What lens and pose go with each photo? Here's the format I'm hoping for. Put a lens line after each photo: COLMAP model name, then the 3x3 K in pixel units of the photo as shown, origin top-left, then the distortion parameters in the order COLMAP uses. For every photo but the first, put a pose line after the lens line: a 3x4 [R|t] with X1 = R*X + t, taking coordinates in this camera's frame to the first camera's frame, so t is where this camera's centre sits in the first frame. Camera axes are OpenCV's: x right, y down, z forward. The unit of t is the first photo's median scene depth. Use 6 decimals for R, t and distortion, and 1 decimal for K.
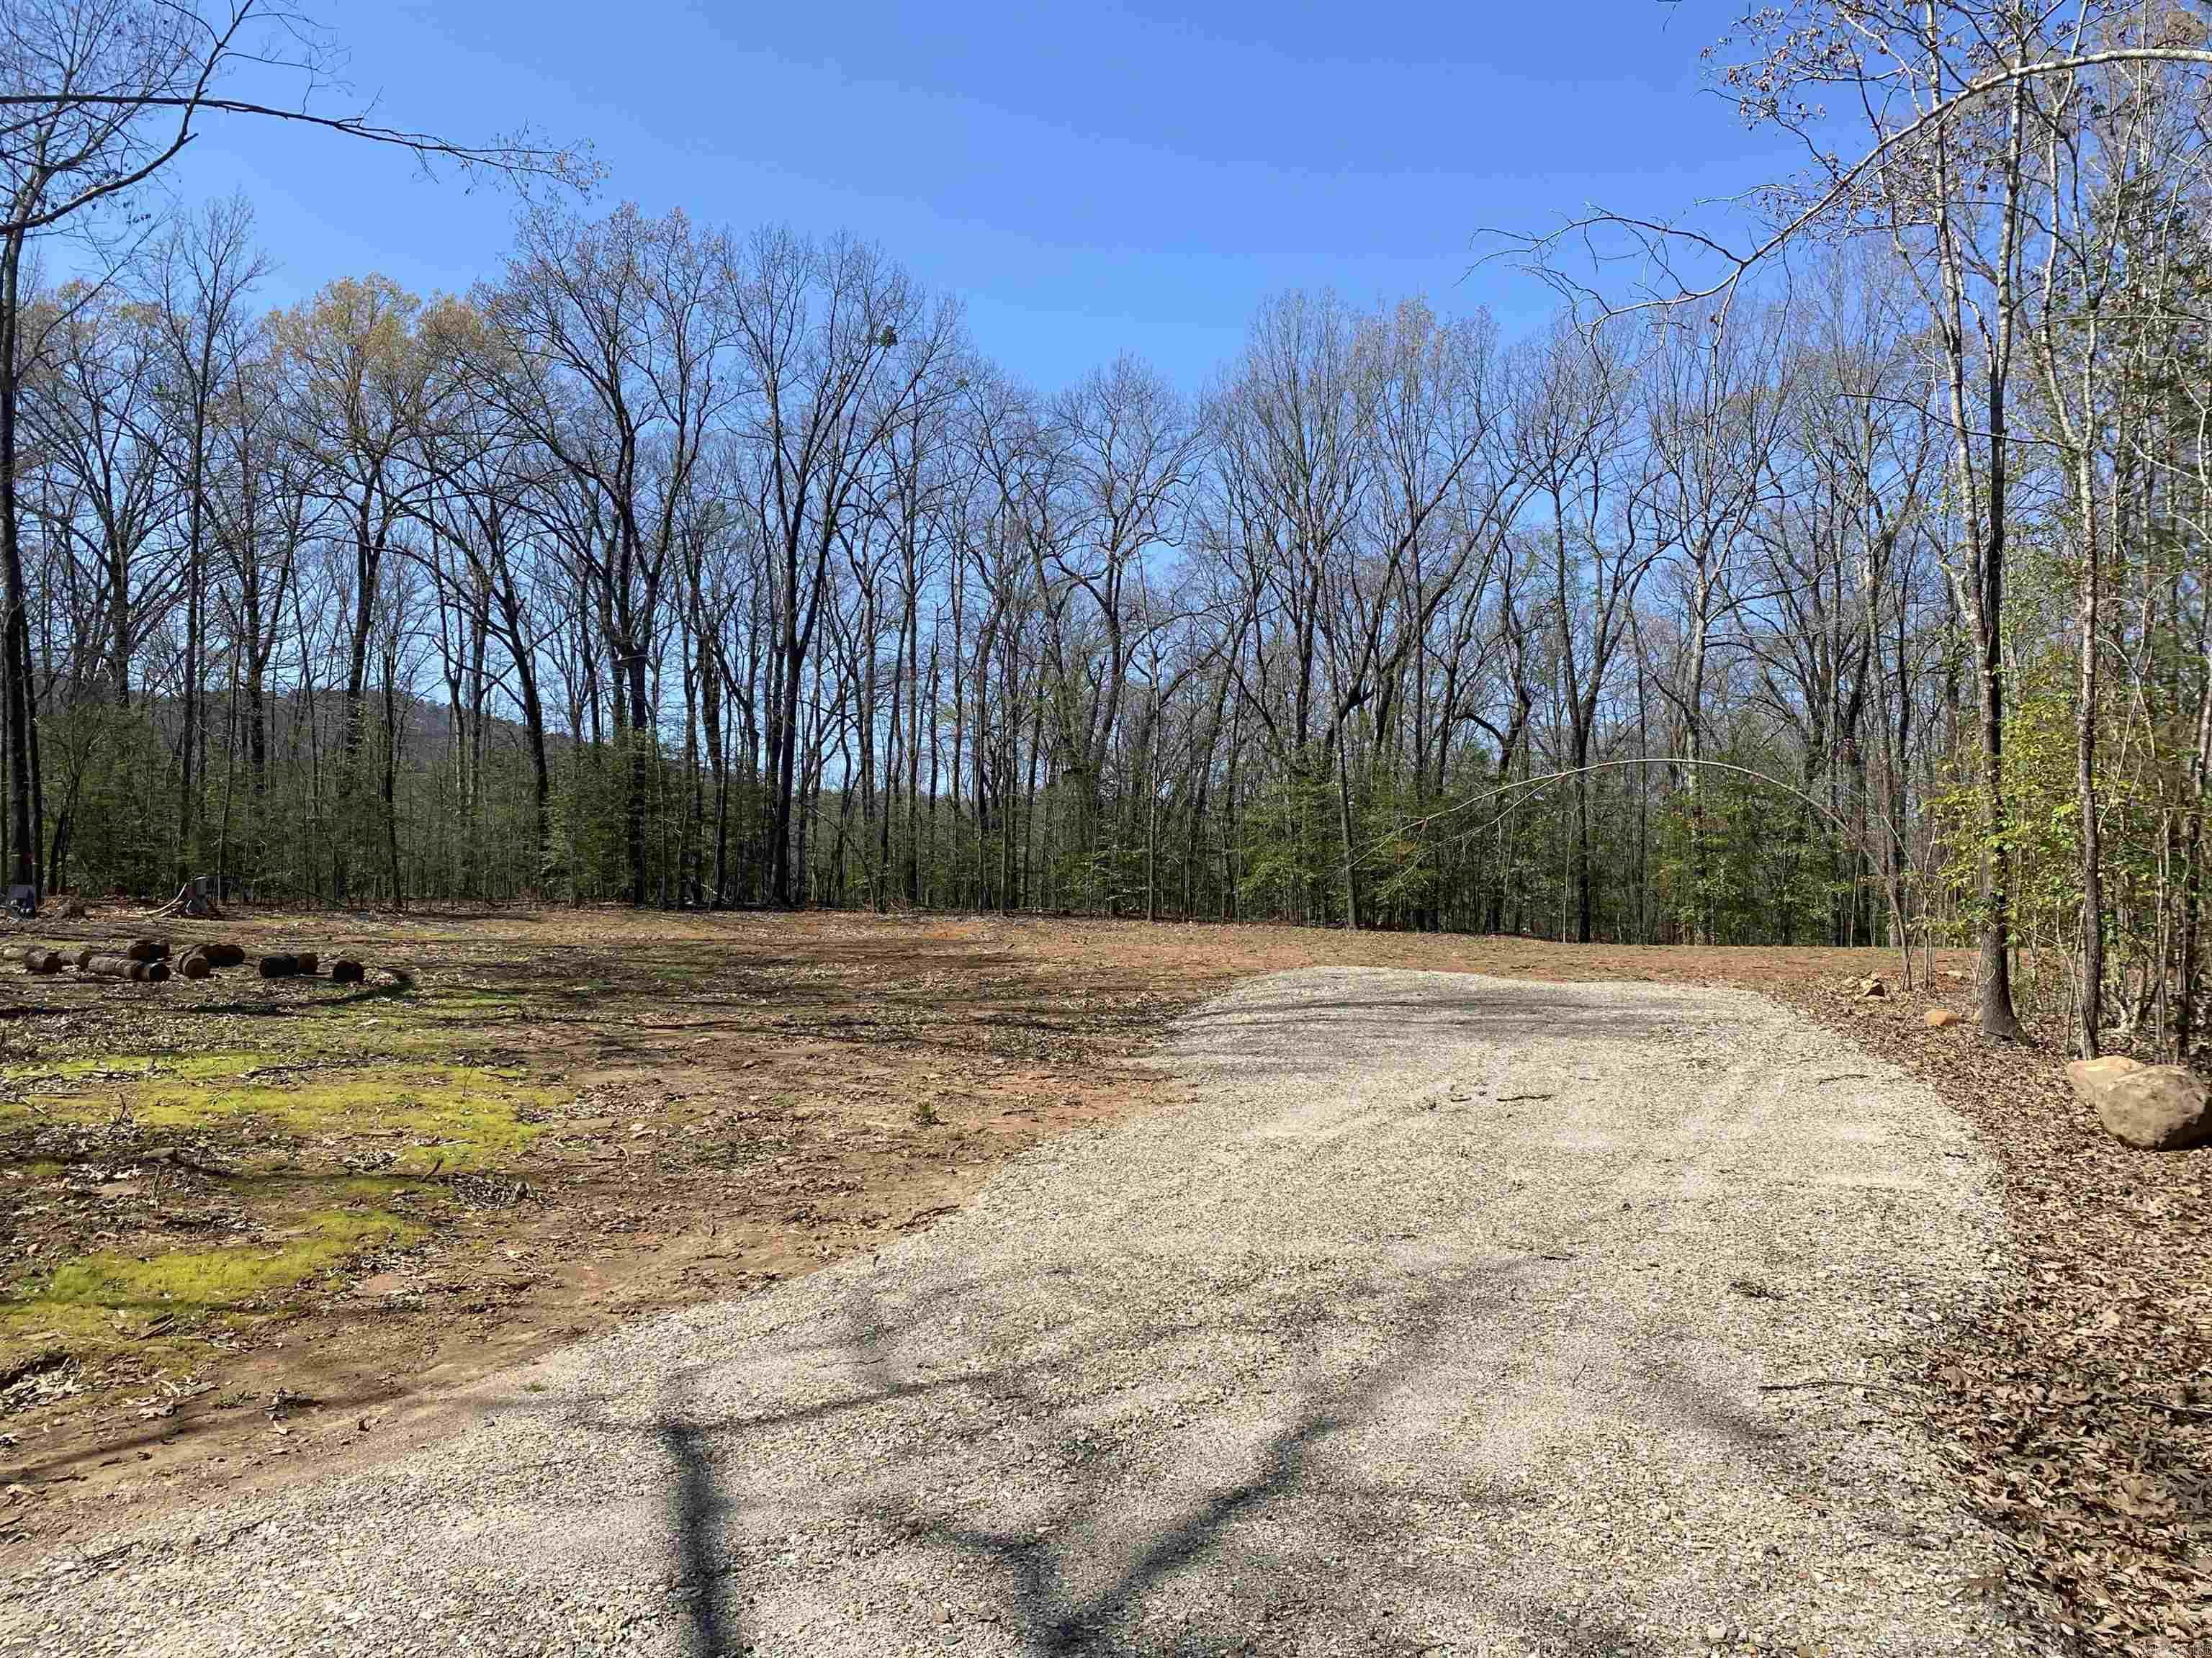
lens RADIAL K [[1664.6, 0, 1113.9], [0, 1664.6, 855.1], [0, 0, 1]] dist [-0.003601, -0.002457]
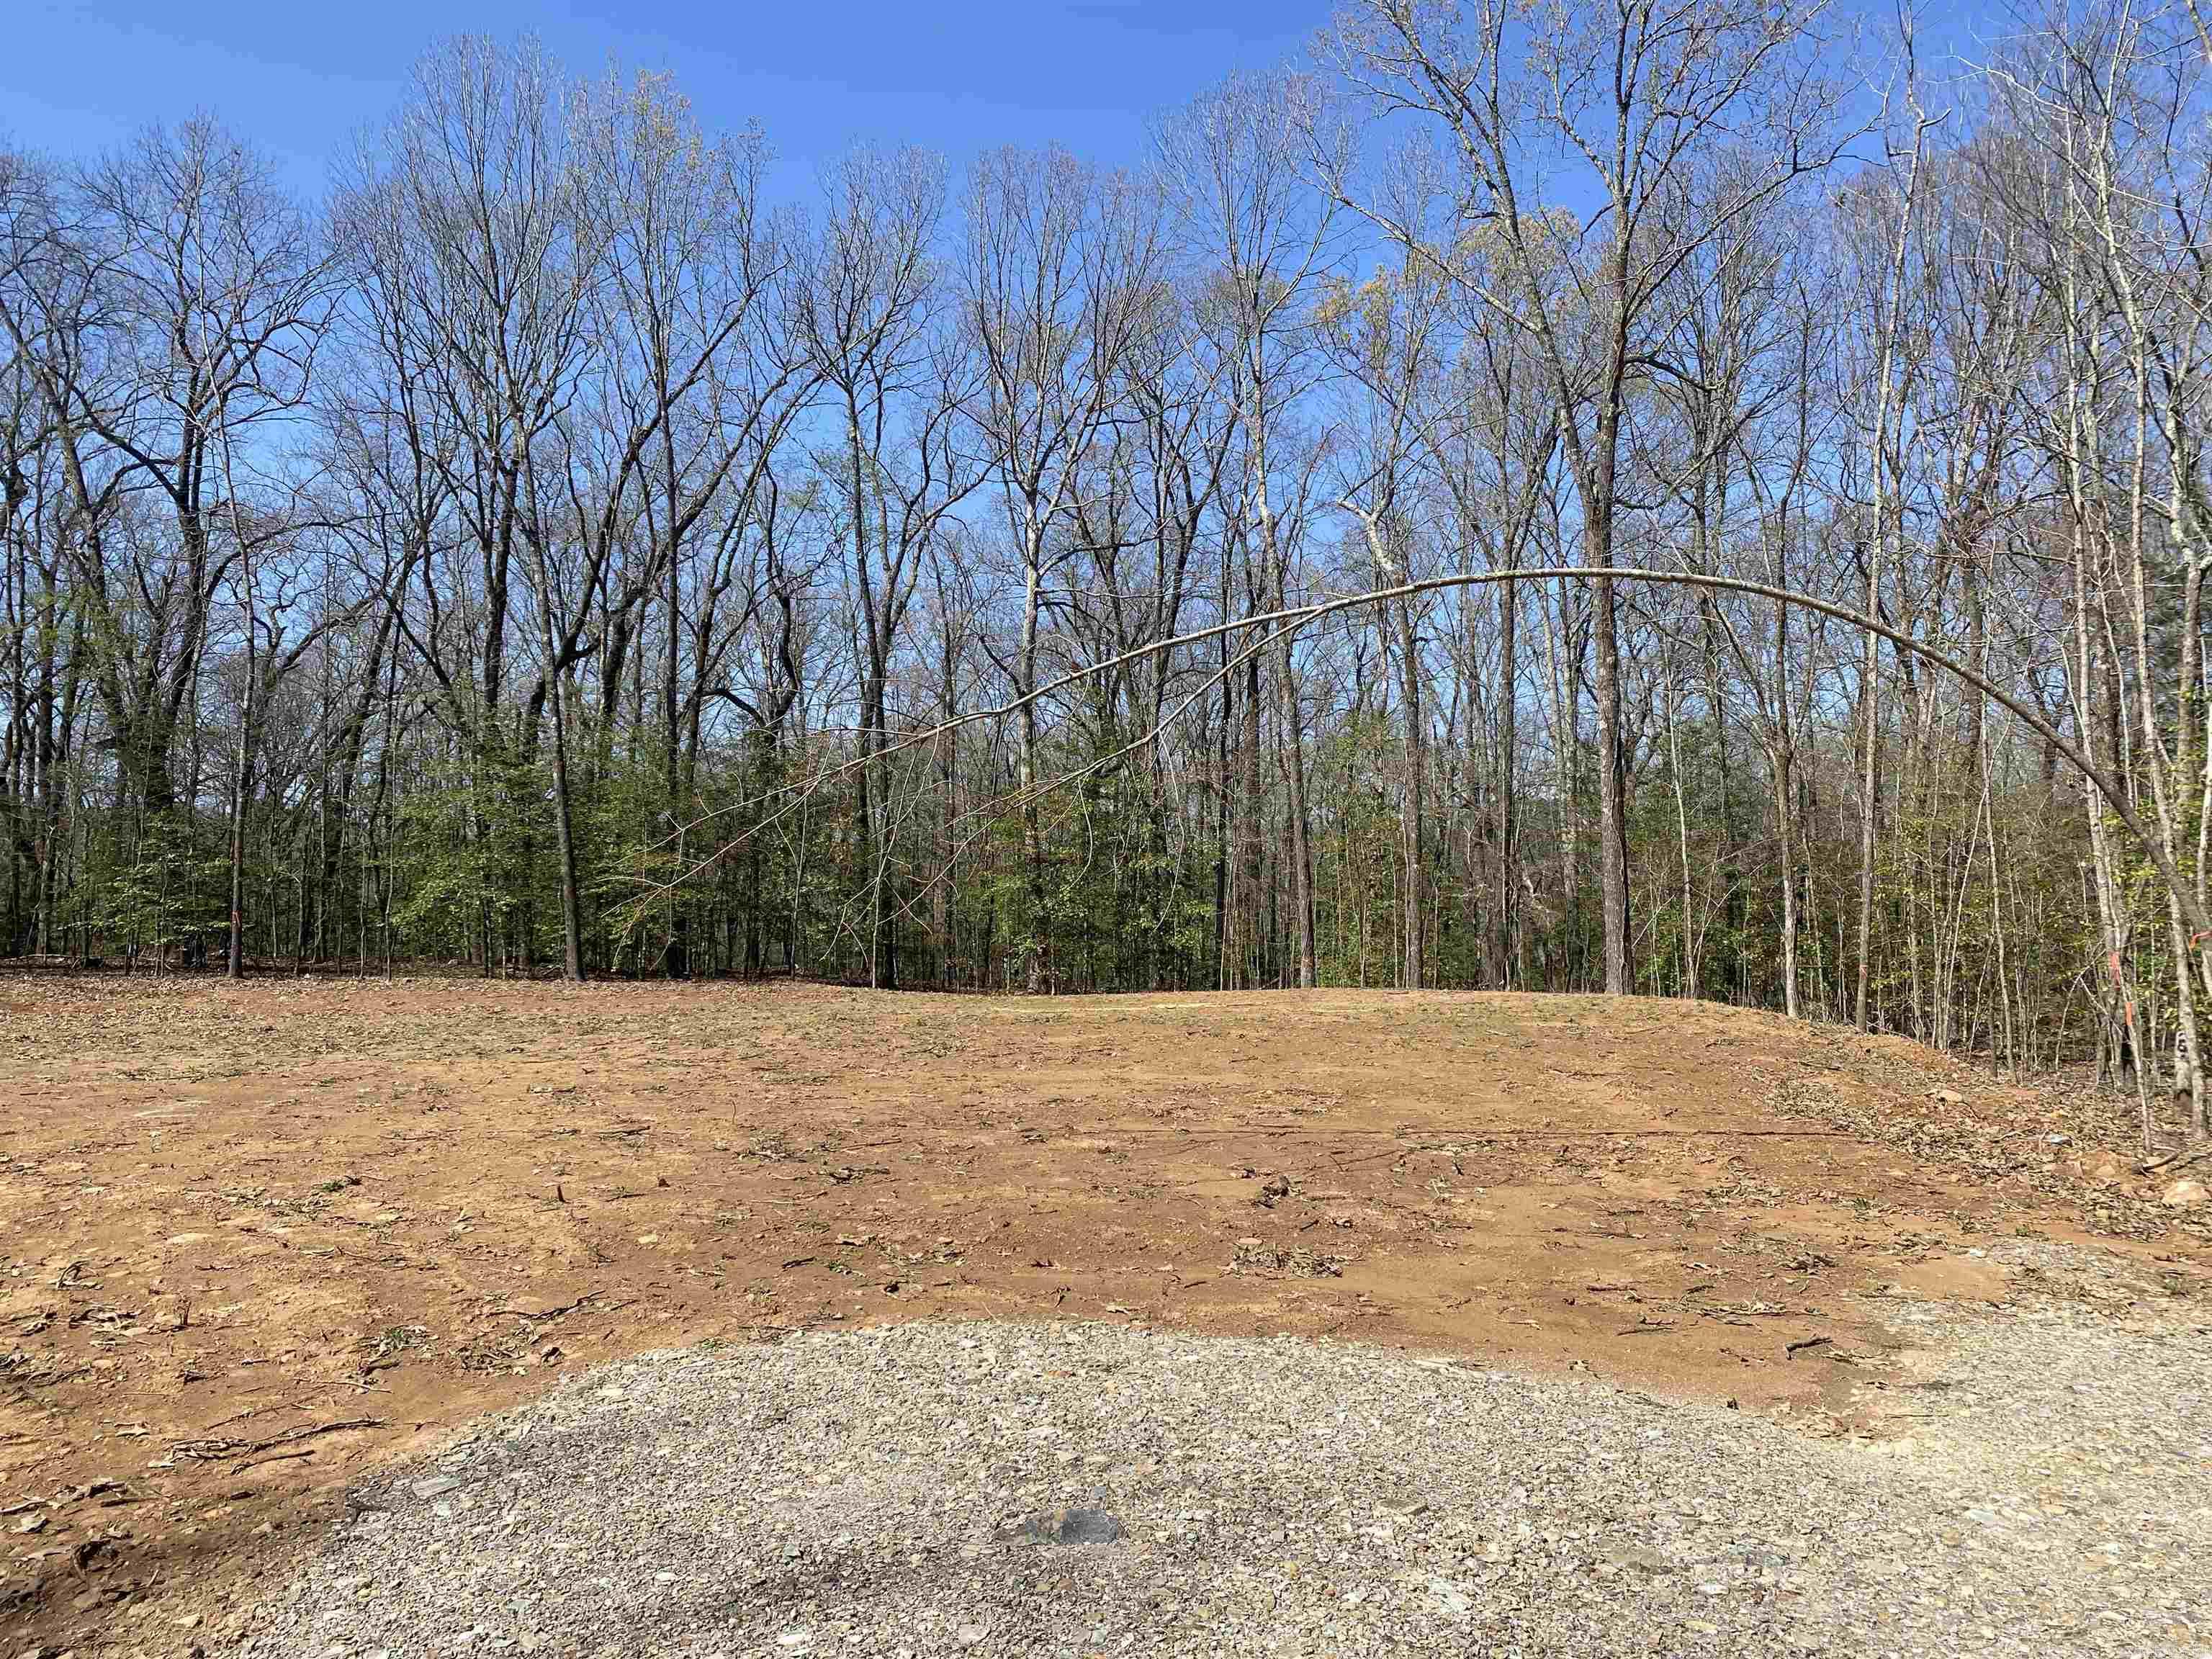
lens RADIAL K [[1664.8, 0, 1113.9], [0, 1664.8, 855.6], [0, 0, 1]] dist [-0.003601, -0.002457]
pose [[0.890319, 0.002877, 0.455328, 0.028391], [0.003066, 0.999919, -0.012313, 0.002826], [-0.455327, 0.012358, 0.890239, 0.268556]]
